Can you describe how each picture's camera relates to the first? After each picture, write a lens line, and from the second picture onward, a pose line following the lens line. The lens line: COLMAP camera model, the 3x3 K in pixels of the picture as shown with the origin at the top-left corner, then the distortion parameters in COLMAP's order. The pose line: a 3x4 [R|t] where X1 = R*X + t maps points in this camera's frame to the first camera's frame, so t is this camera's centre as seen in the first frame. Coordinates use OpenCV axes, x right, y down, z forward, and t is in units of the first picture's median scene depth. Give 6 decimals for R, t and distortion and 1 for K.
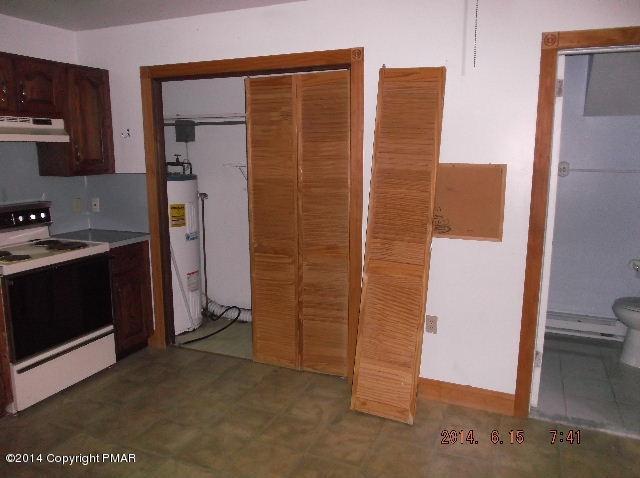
lens RADIAL K [[516.6, 0, 318.8], [0, 516.6, 238.2], [0, 0, 1]] dist [0.004631, 0.010241]
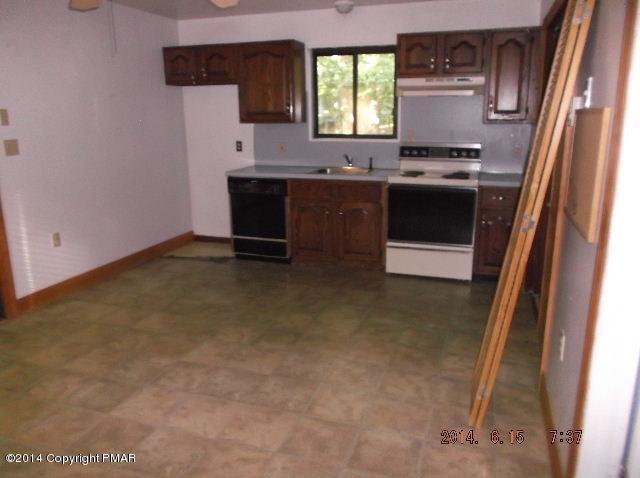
lens RADIAL K [[516.6, 0, 318.6], [0, 516.6, 240.5], [0, 0, 1]] dist [0.004631, 0.010241]
pose [[0.064535, 0.237158, -0.969325, 0.905635], [-0.168771, 0.959951, 0.223628, -0.072046], [0.983540, 0.149162, 0.101976, 0.629462]]
